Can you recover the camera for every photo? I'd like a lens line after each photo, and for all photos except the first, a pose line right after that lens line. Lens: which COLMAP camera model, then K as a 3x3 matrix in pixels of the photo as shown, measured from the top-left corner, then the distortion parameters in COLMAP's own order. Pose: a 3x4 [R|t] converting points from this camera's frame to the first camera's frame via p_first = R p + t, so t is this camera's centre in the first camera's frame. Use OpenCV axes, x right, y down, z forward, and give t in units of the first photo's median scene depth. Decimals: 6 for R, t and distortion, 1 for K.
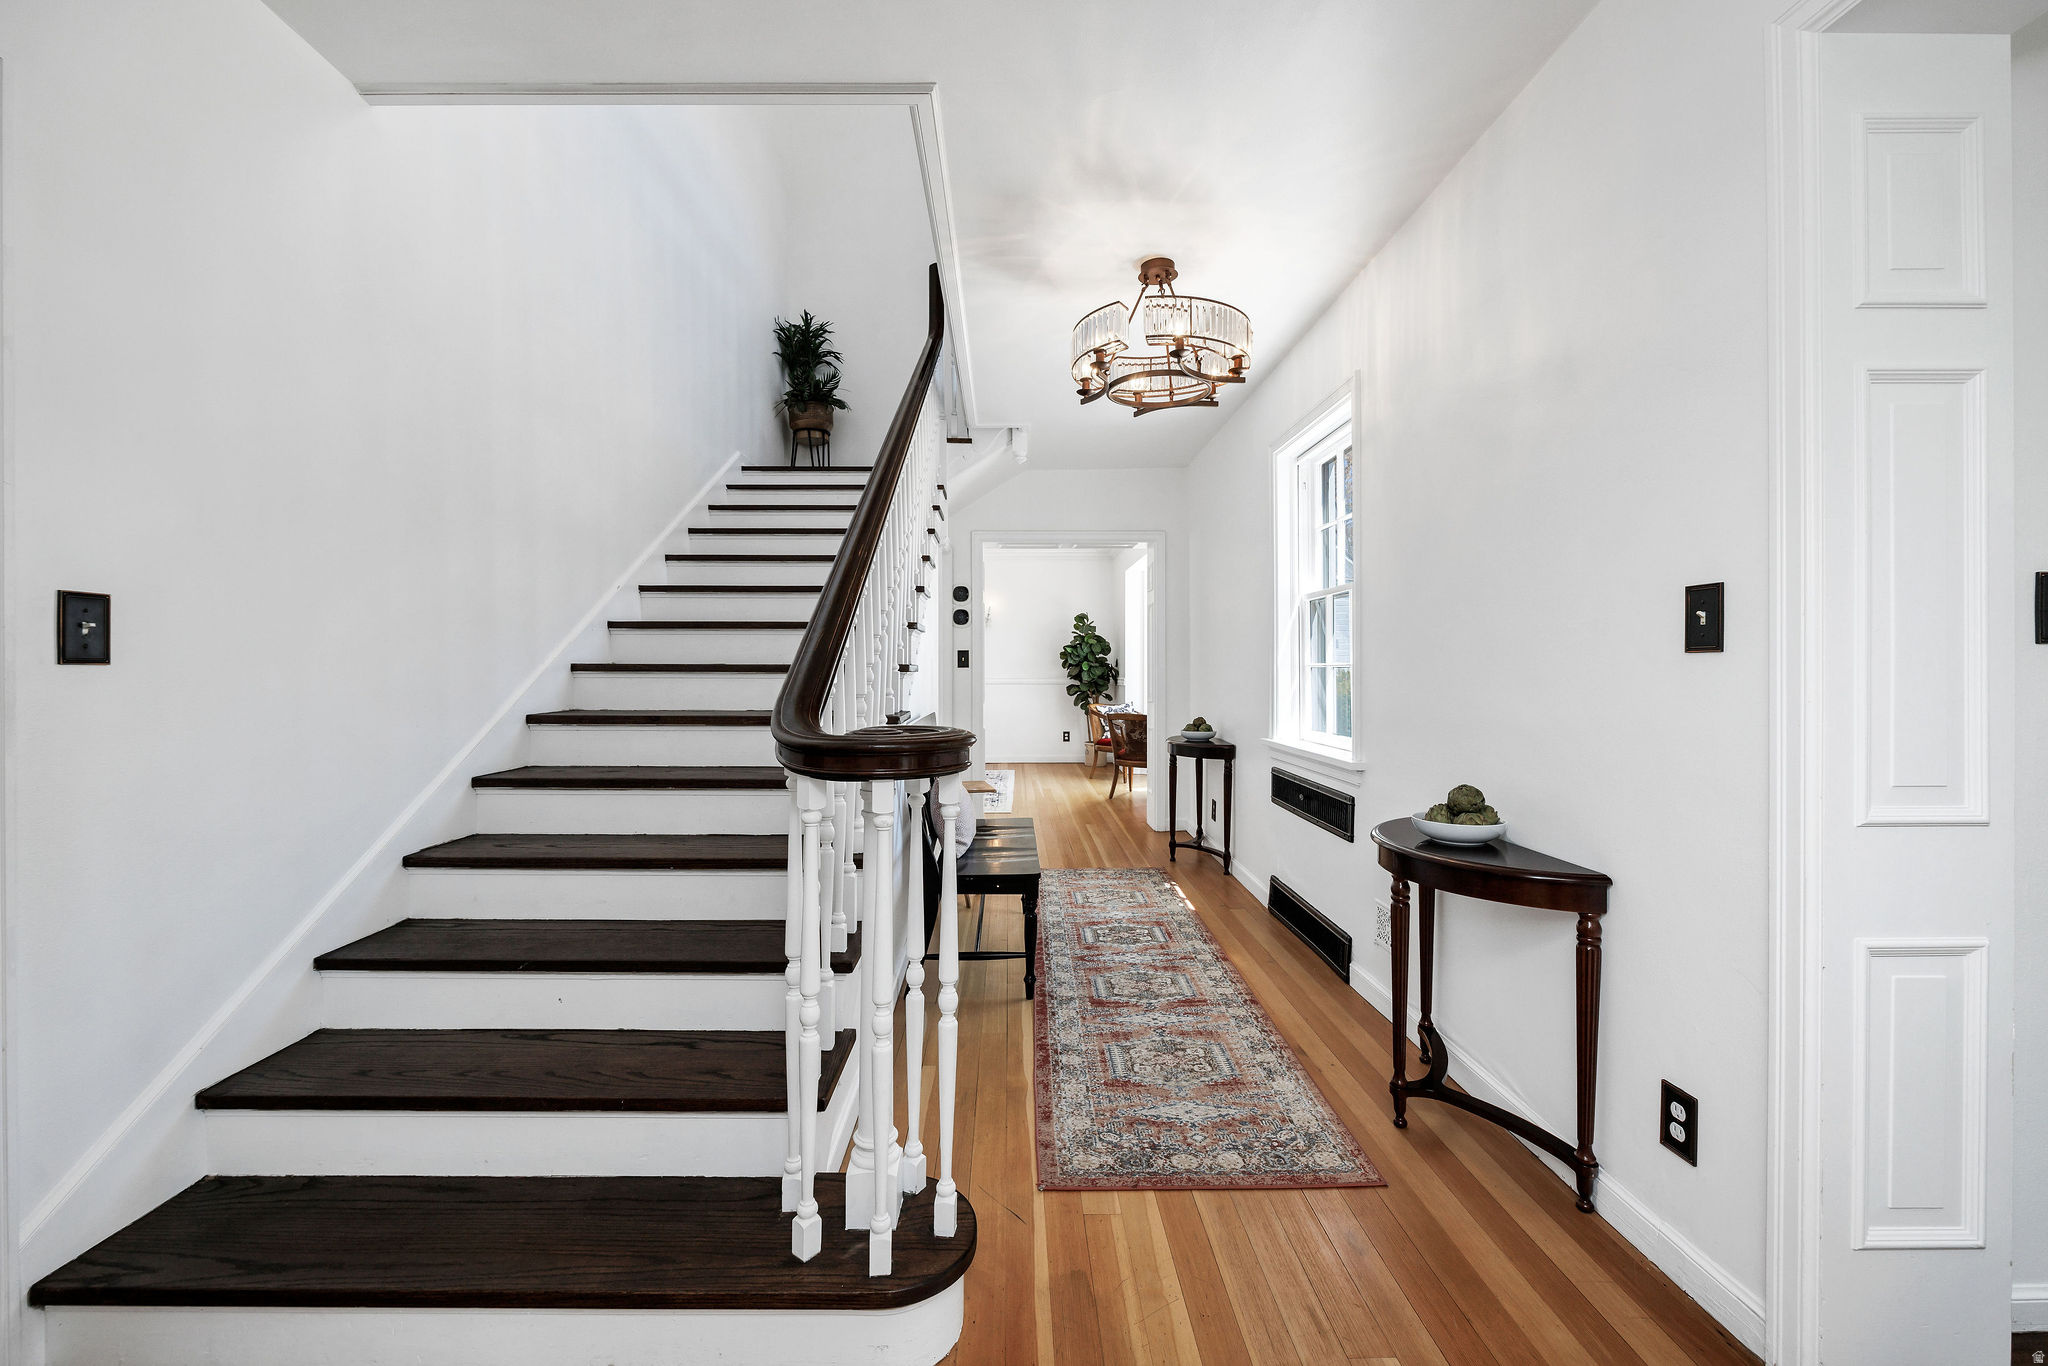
lens RADIAL K [[855.4, 0, 1023.2], [0, 855.4, 679.5], [0, 0, 1]] dist [-0.001786, -0.000087]
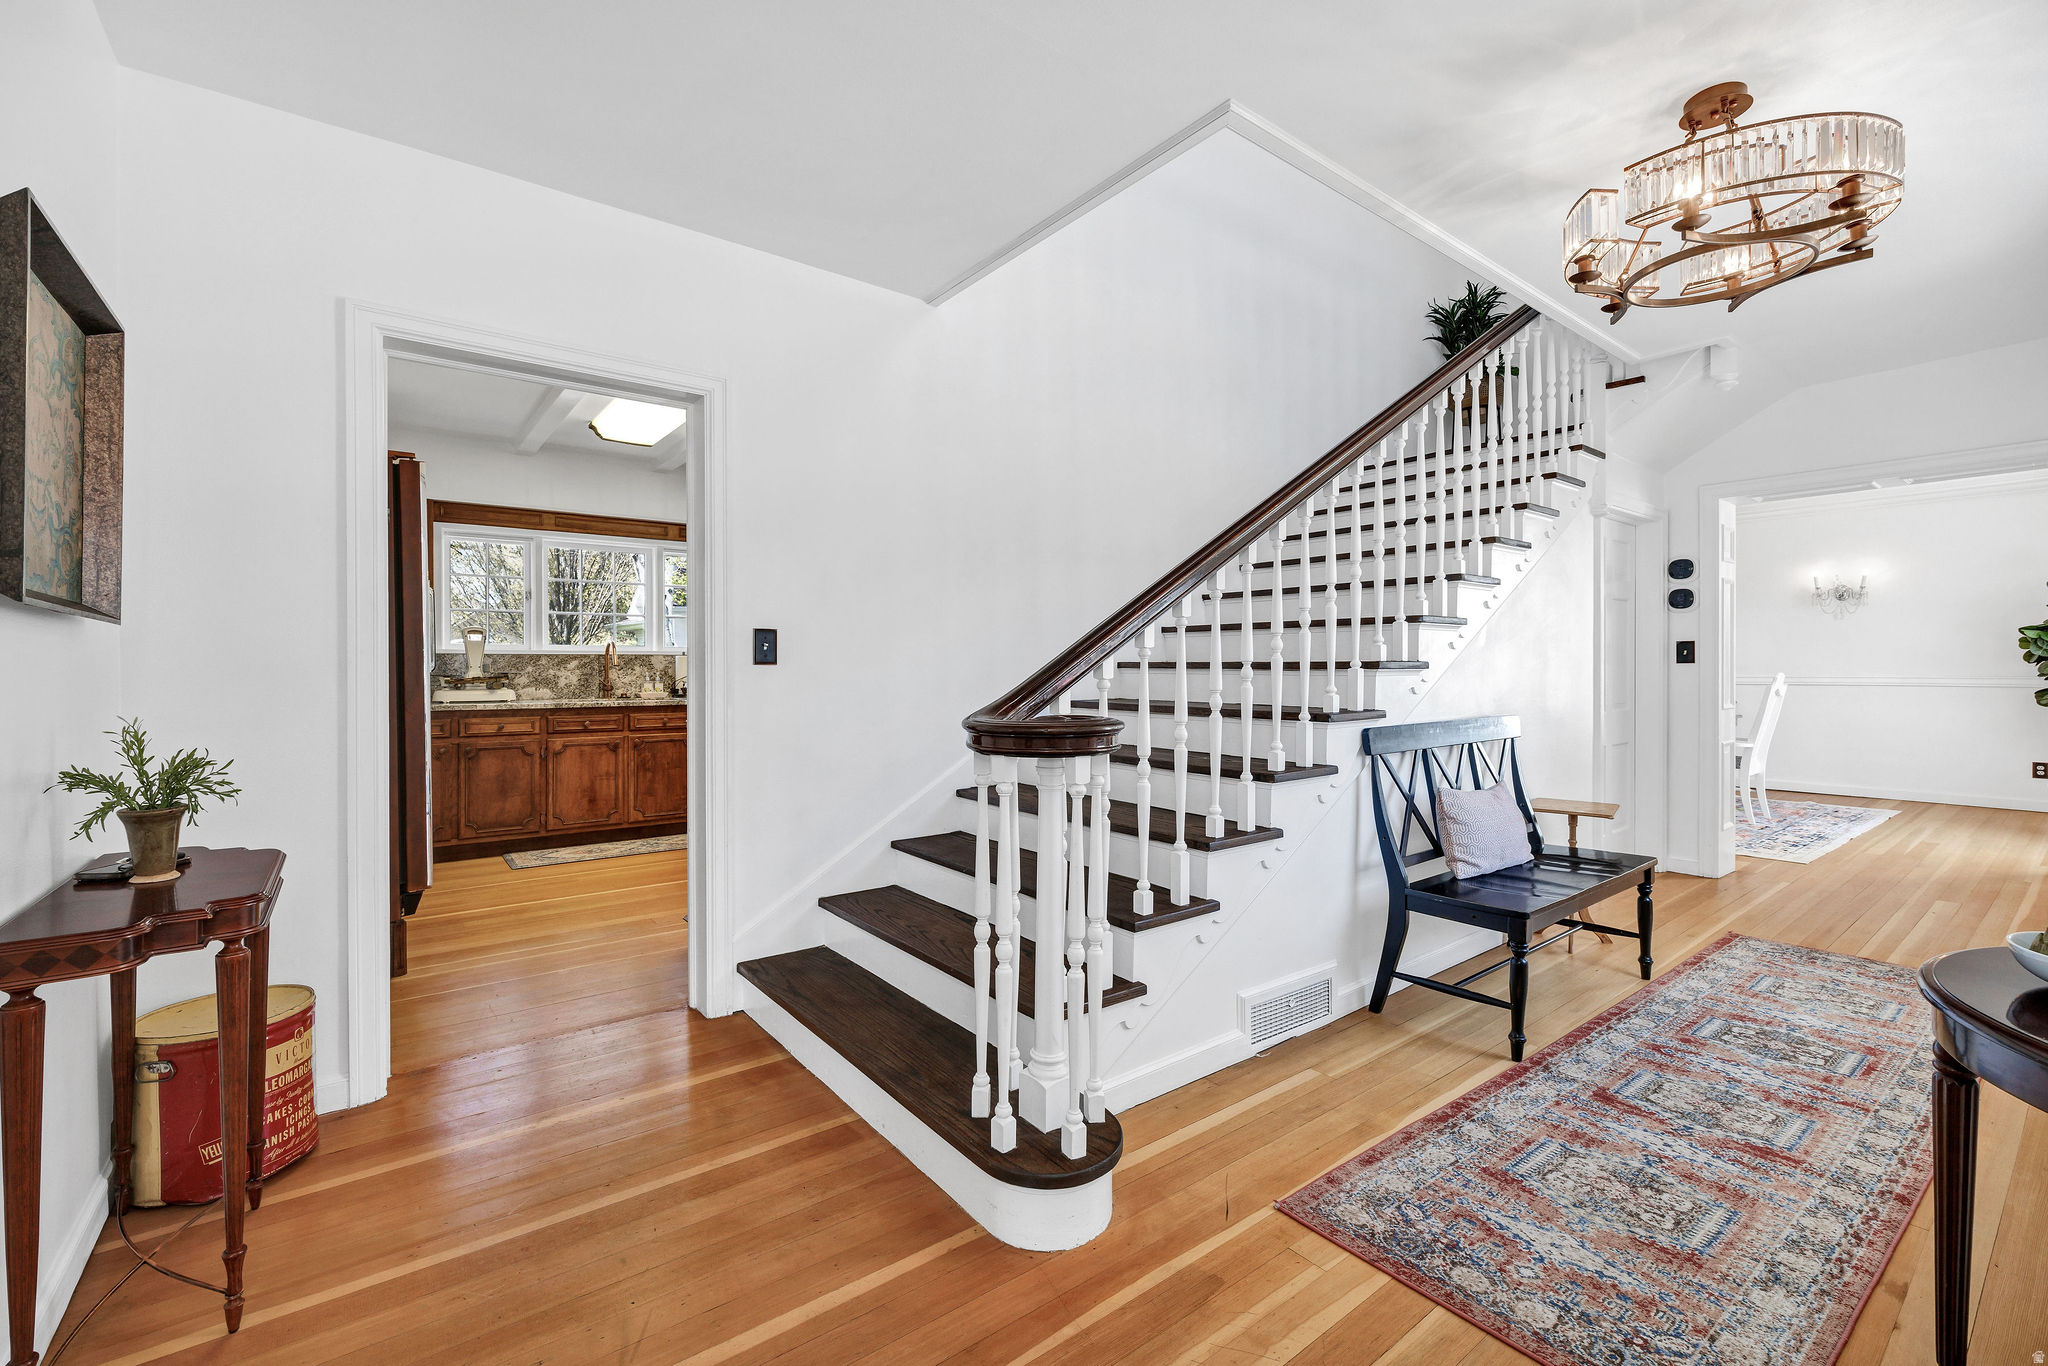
lens RADIAL K [[855.4, 0, 1054.7], [0, 855.4, 679.1], [0, 0, 1]] dist [-0.001786, -0.000087]
pose [[0.612492, 0.012174, -0.790383, 0.391033], [-0.008213, 0.999925, 0.009036, -0.003383], [0.790434, 0.000957, 0.612546, 0.133388]]
